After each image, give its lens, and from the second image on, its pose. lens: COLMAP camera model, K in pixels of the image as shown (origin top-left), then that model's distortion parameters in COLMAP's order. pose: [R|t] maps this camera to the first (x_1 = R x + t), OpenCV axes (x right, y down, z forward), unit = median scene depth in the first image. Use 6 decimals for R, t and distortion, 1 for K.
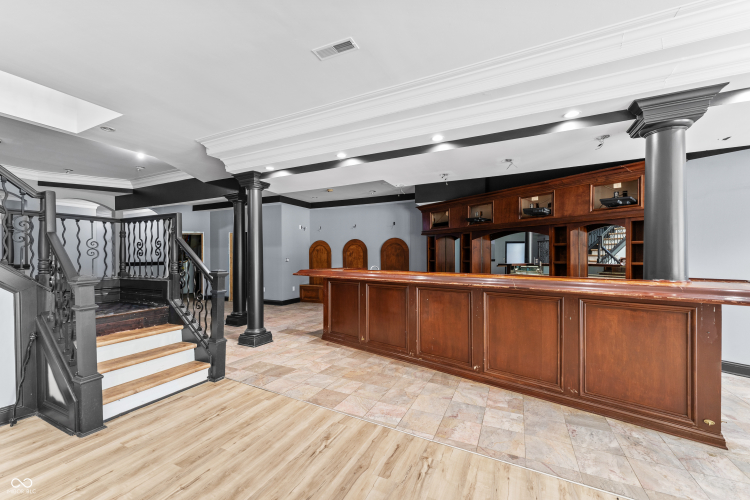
lens RADIAL K [[304.6, 0, 368.7], [0, 304.6, 261.9], [0, 0, 1]] dist [0.000574, 0.000702]
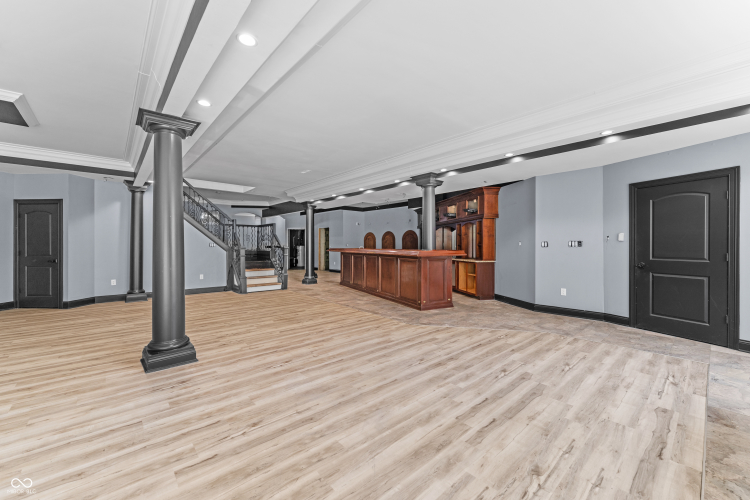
lens RADIAL K [[304.6, 0, 374.5], [0, 304.6, 246.5], [0, 0, 1]] dist [0.000574, 0.000702]
pose [[0.929291, -0.000618, -0.369348, 0.716912], [-0.006047, 0.999839, -0.016888, 0.046905], [0.369299, 0.017928, 0.929138, -0.682555]]
